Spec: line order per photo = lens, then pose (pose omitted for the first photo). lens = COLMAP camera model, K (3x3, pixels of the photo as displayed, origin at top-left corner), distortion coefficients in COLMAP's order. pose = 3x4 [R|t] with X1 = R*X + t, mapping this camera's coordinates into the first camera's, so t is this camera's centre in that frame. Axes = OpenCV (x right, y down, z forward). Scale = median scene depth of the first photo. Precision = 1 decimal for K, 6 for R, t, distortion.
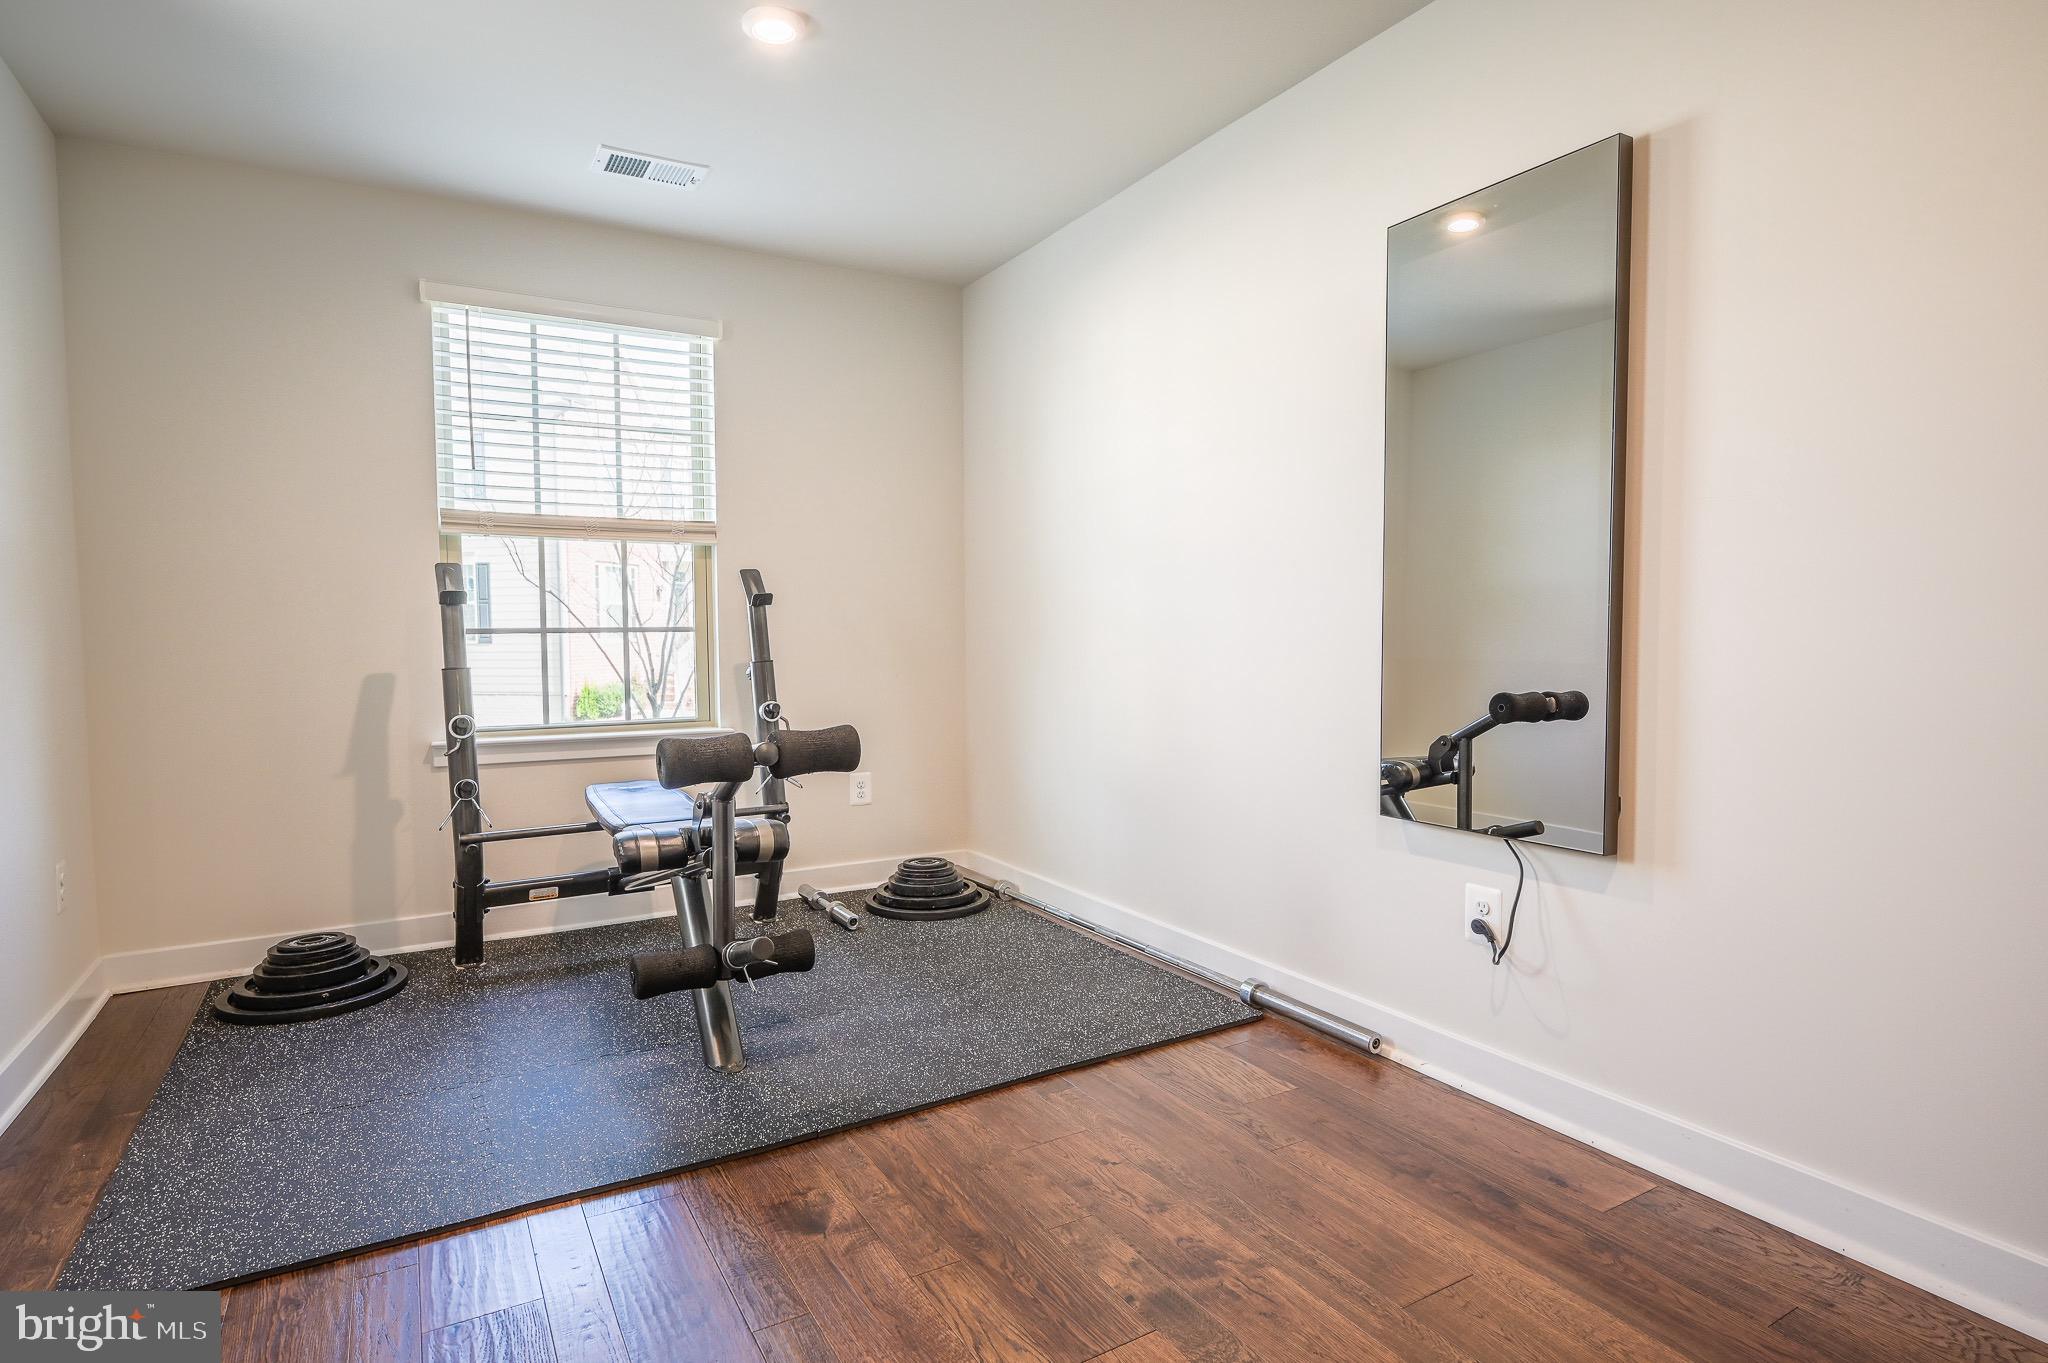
lens RADIAL K [[1042.4, 0, 1023.2], [0, 1042.4, 674.6], [0, 0, 1]] dist [-0.000122, -0.000048]
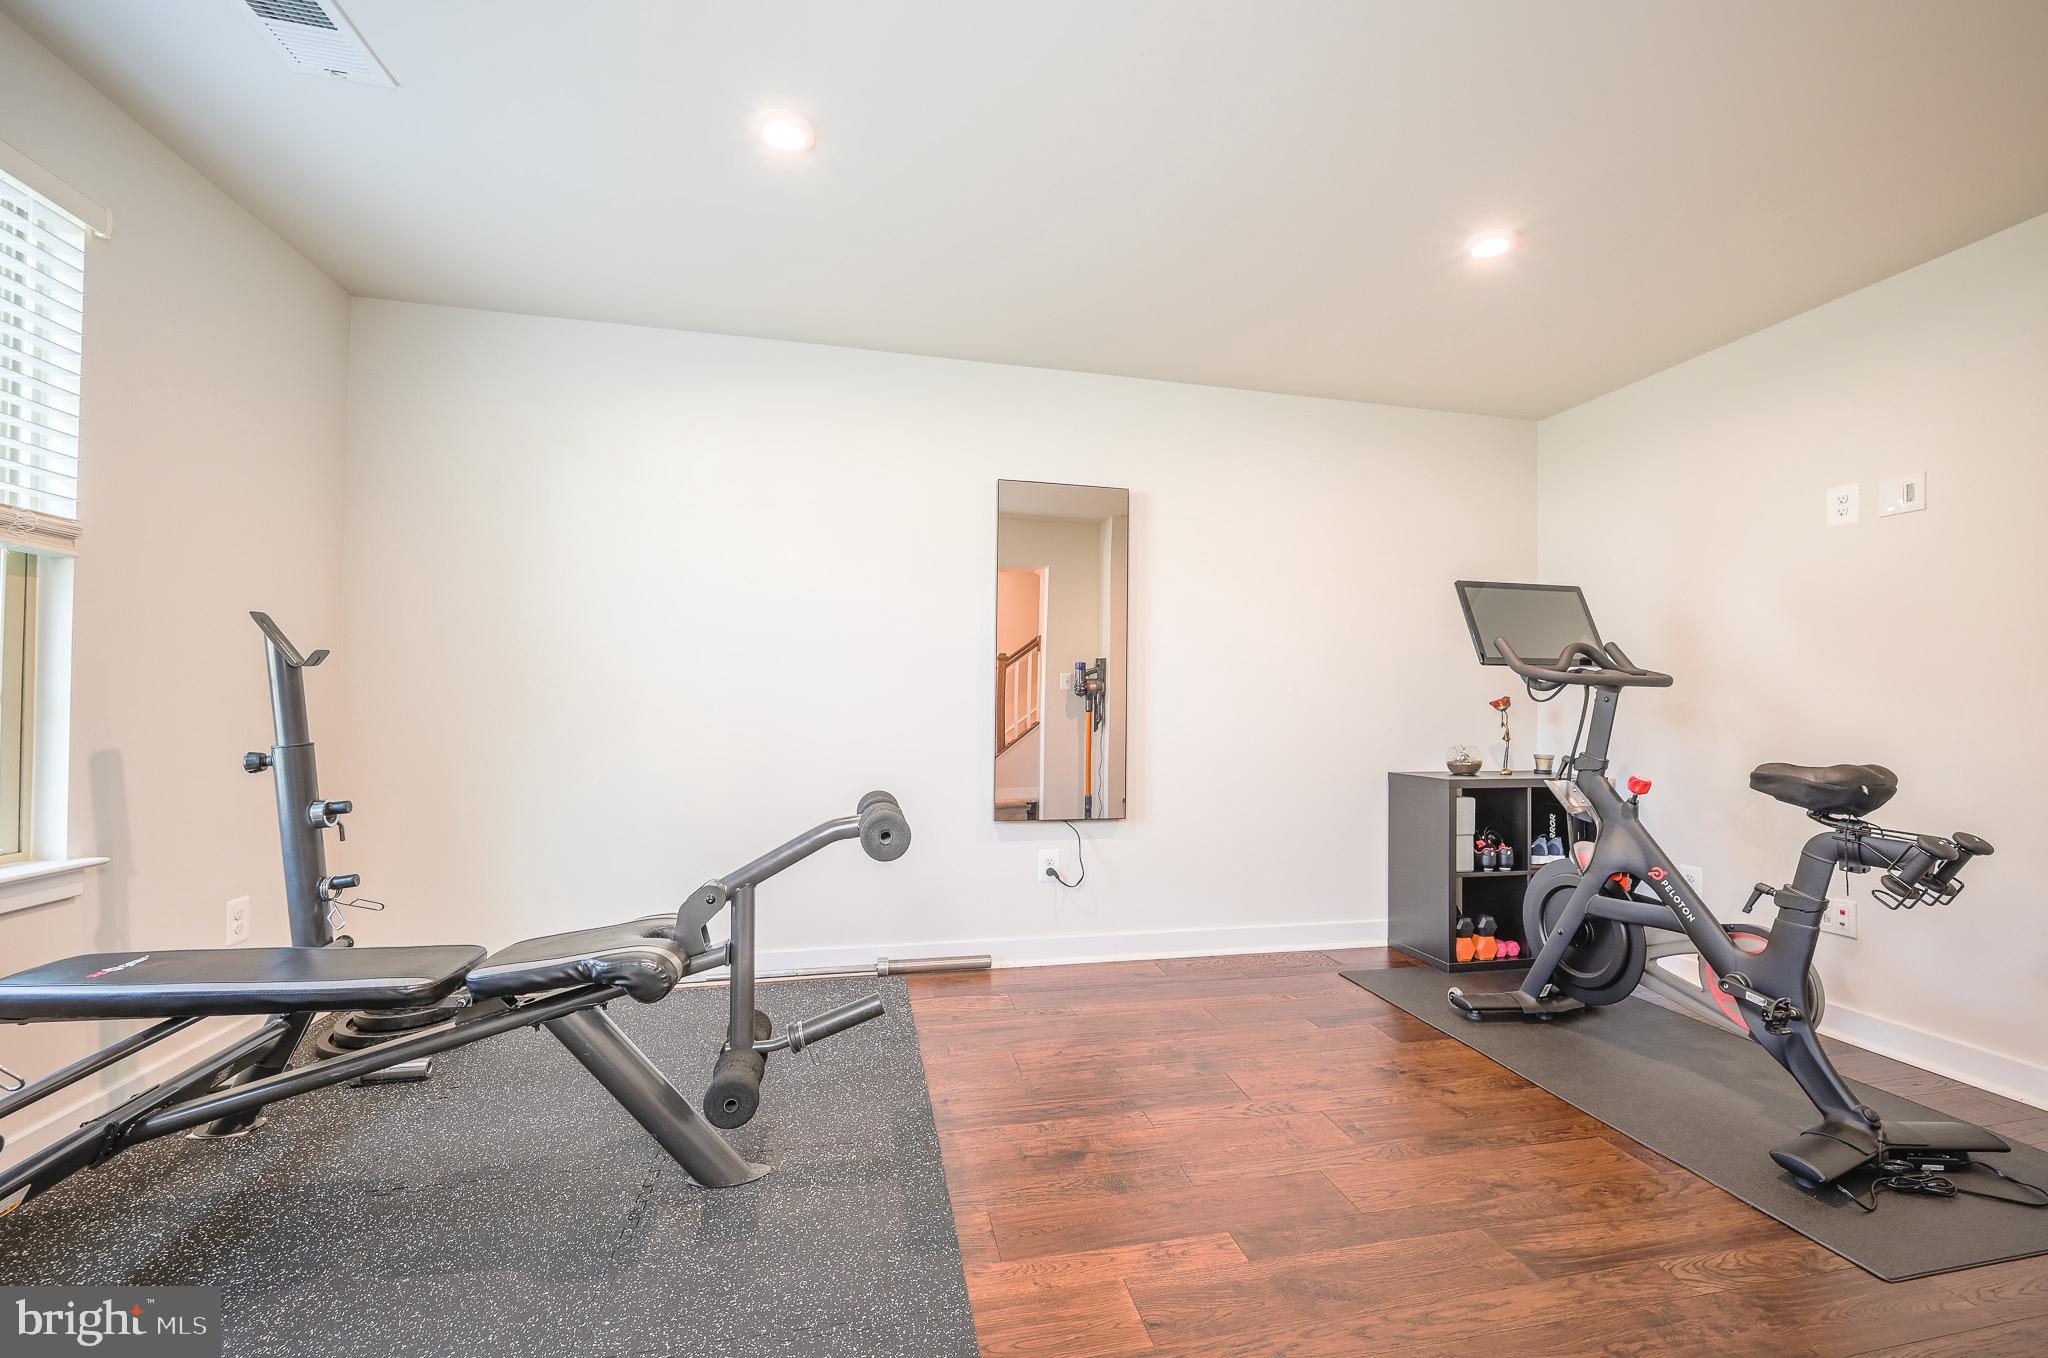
lens RADIAL K [[843.8, 0, 1036.0], [0, 843.8, 693.7], [0, 0, 1]] dist [-0.009651, 0.000130]
pose [[0.311273, 0.021671, 0.950073, -1.002259], [0.023840, 0.999247, -0.030603, -0.029406], [-0.950021, 0.032176, 0.310522, 0.546700]]
